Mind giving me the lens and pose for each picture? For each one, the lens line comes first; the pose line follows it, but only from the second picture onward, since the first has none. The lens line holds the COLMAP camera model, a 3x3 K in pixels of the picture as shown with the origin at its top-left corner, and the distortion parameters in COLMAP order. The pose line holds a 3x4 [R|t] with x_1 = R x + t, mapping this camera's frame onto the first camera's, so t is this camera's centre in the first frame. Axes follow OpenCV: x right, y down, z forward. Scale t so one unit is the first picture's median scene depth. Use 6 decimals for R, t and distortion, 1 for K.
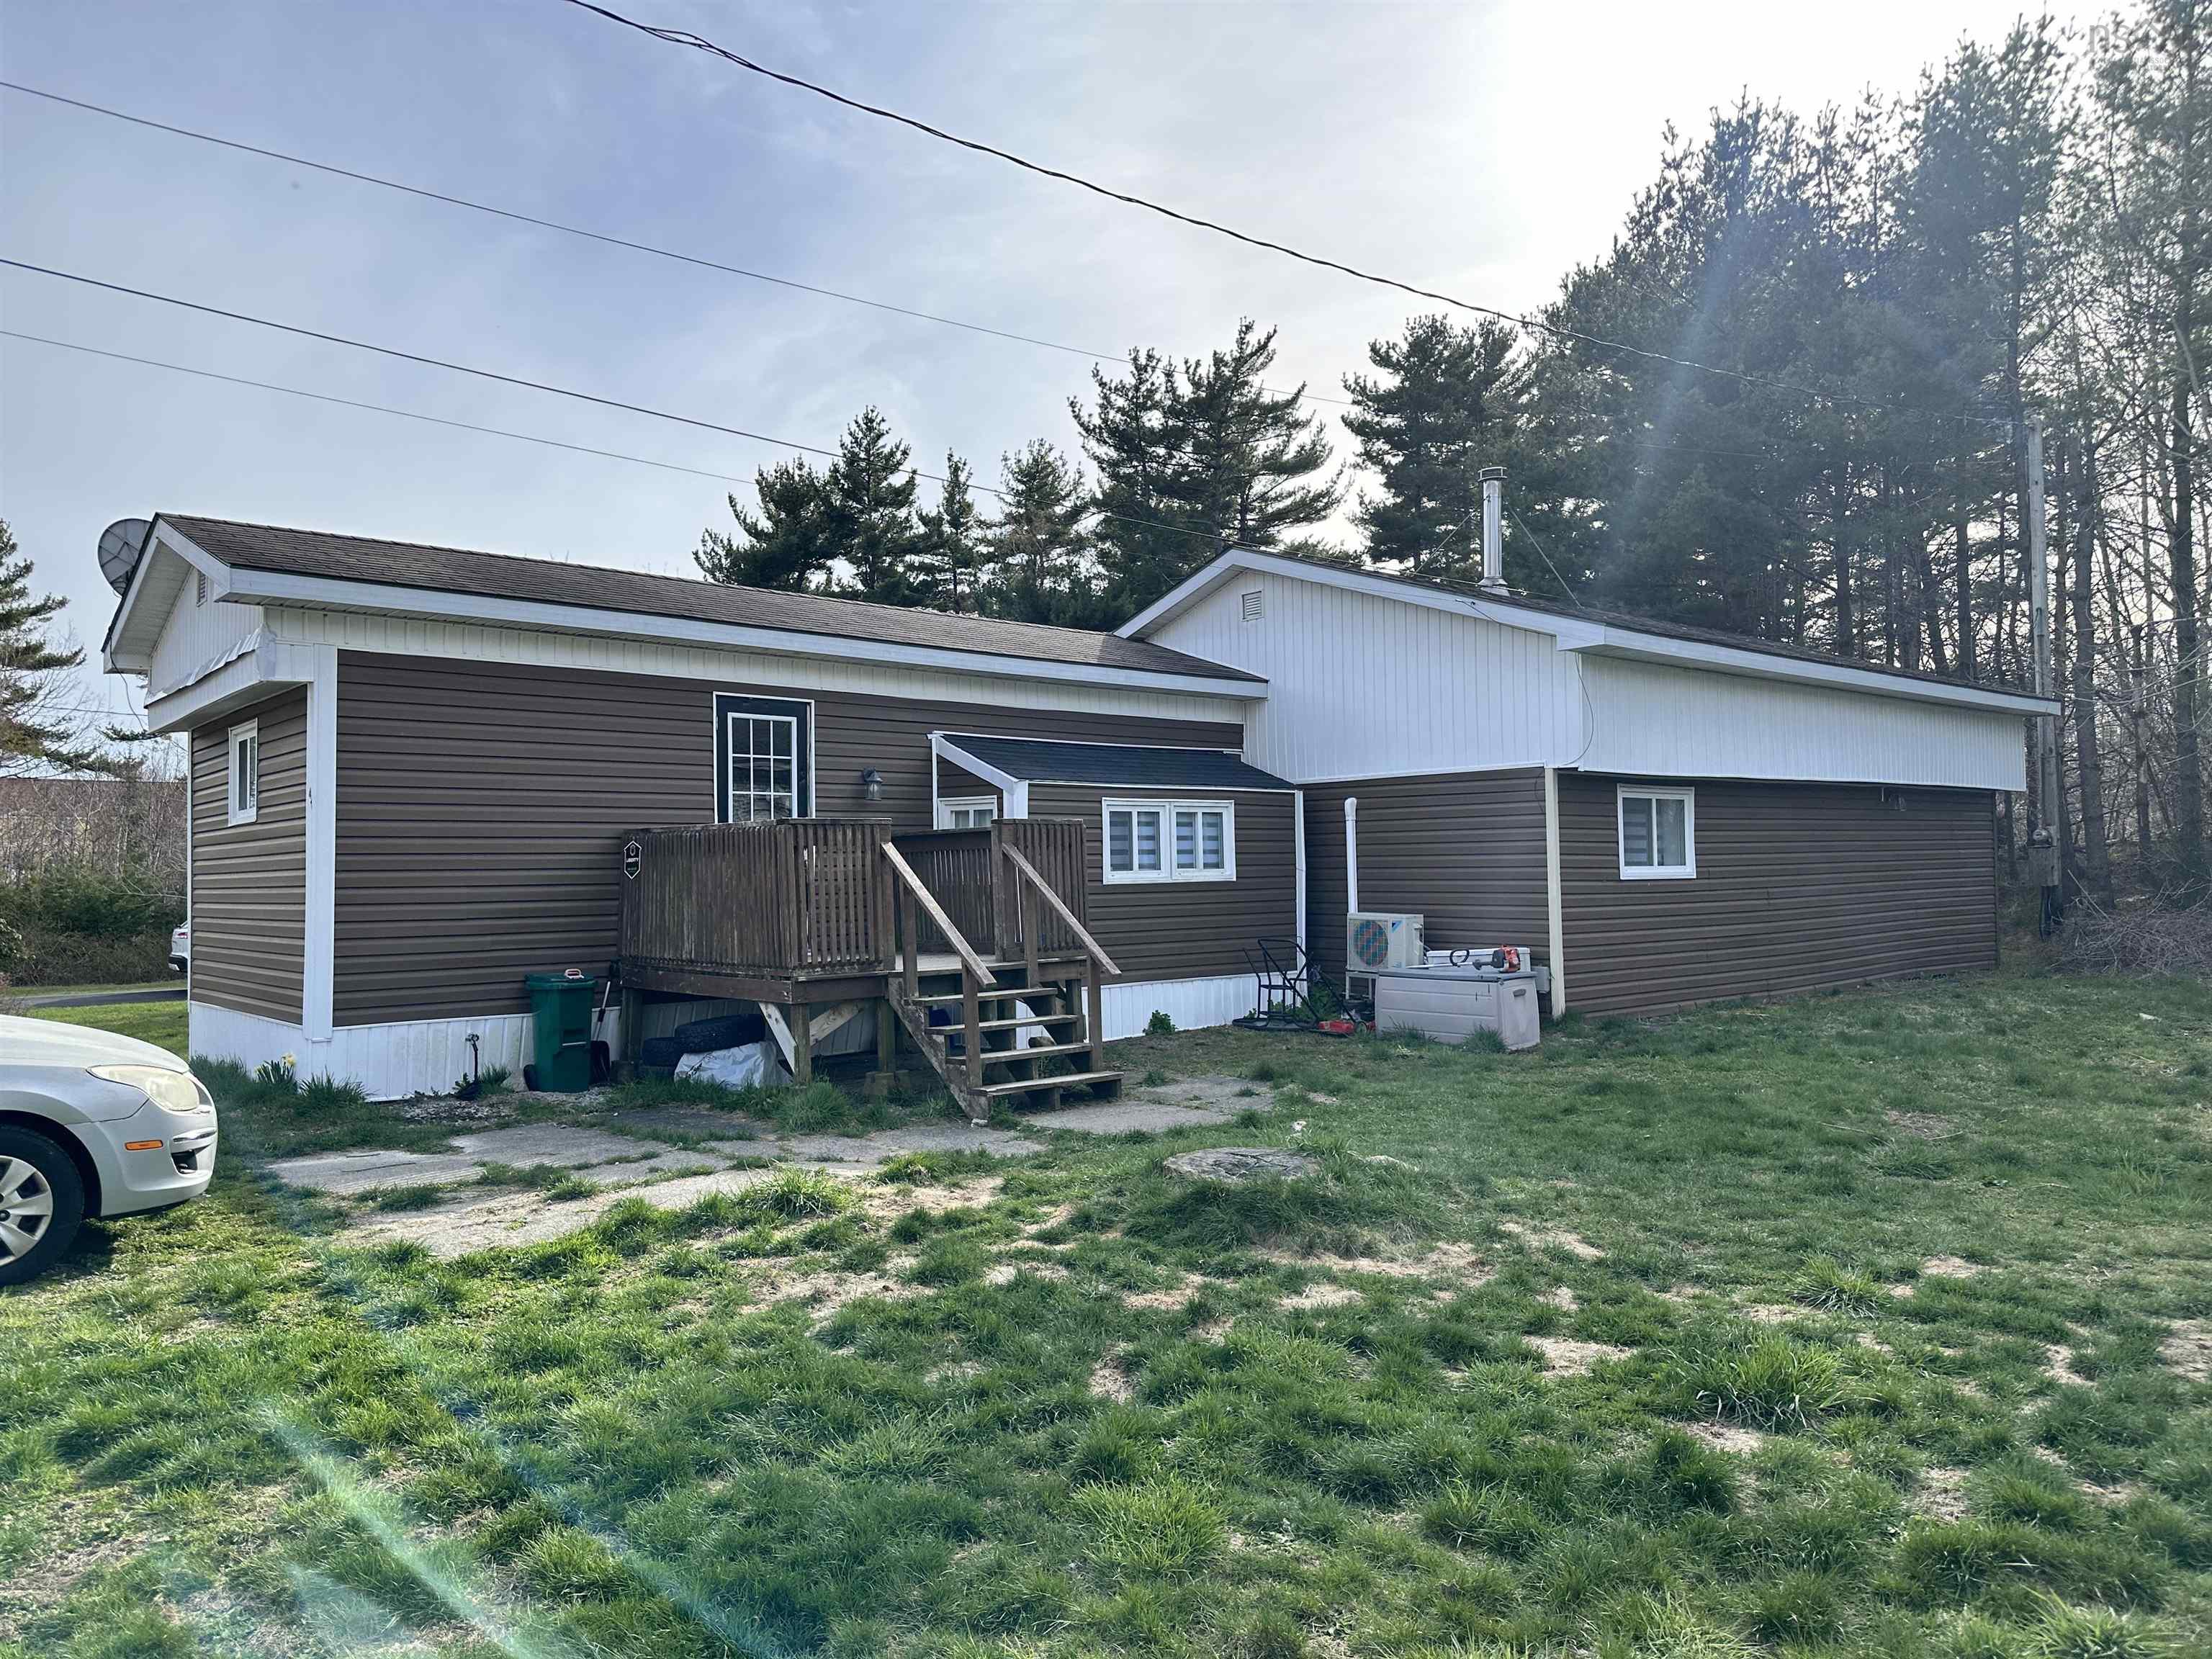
lens RADIAL K [[1479.4, 0, 1106.0], [0, 1479.4, 829.5], [0, 0, 1]] dist [0.001817, -0.047965]
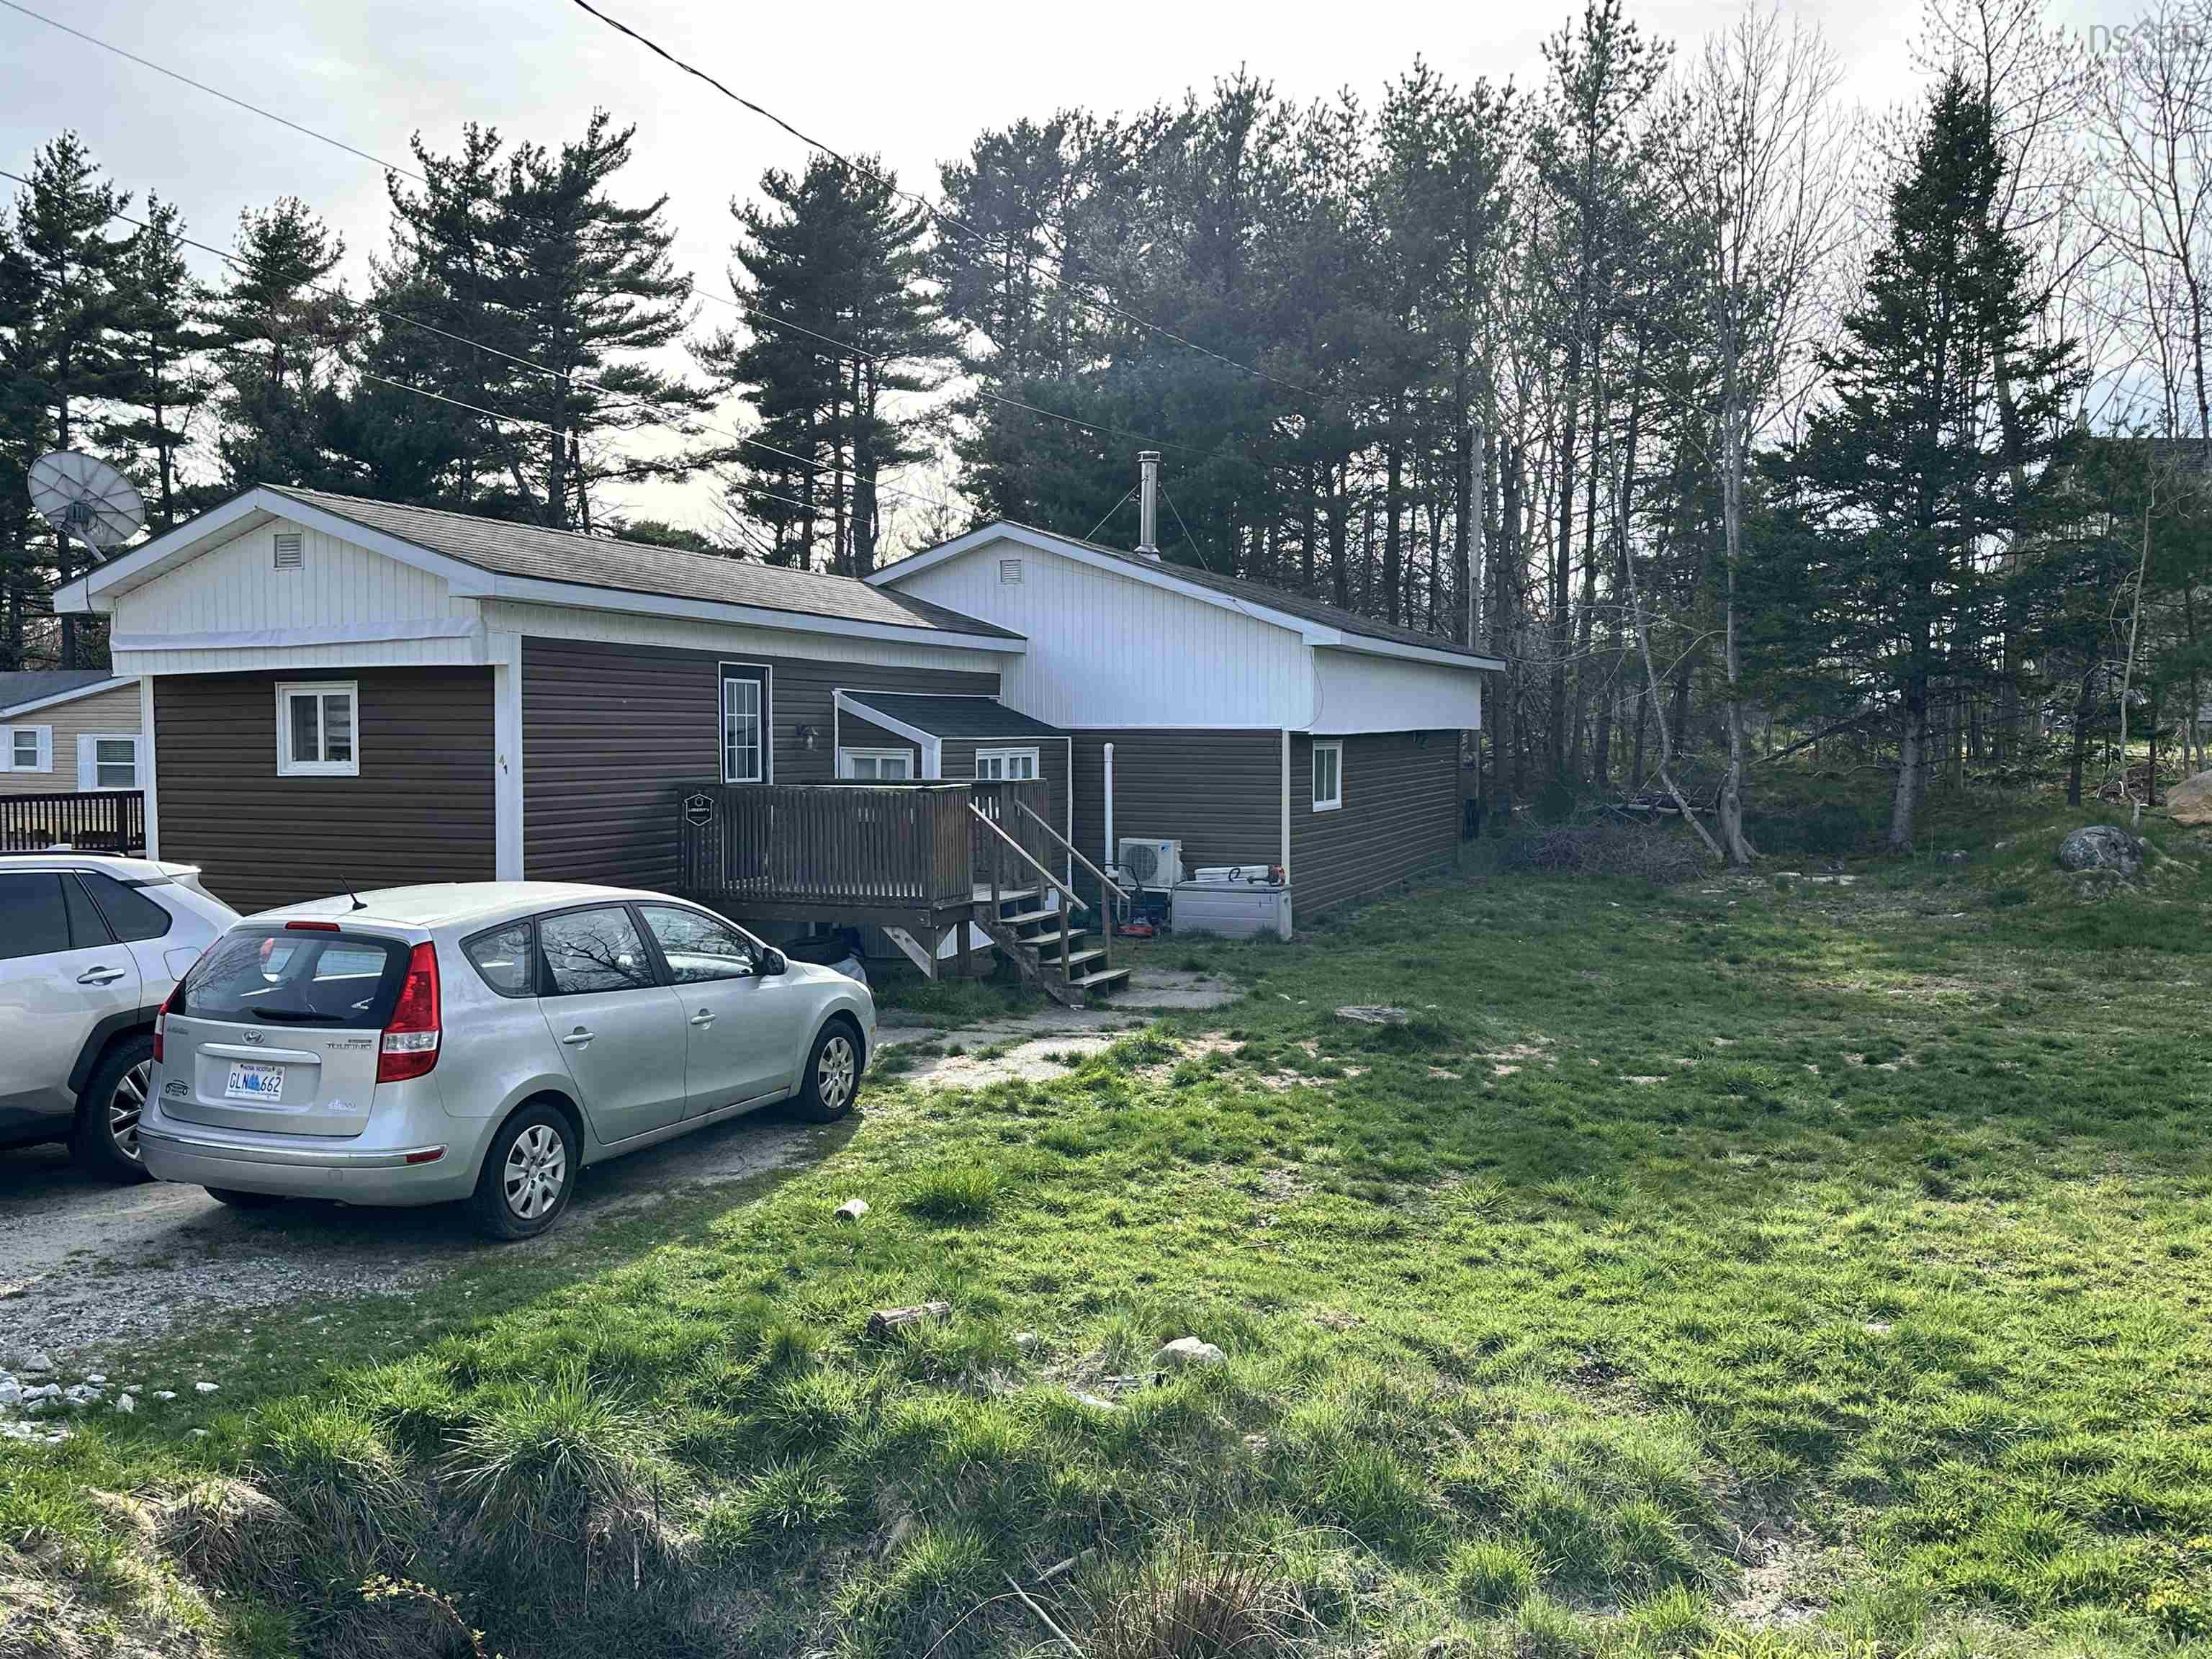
lens RADIAL K [[1925.7, 0, 1106.0], [0, 1925.7, 829.5], [0, 0, 1]] dist [-0.084668, -0.012033]
pose [[0.869359, -0.010300, 0.494073, -0.201389], [-0.031238, 0.996638, 0.075743, -0.022897], [-0.493192, -0.081281, 0.866115, -0.123440]]
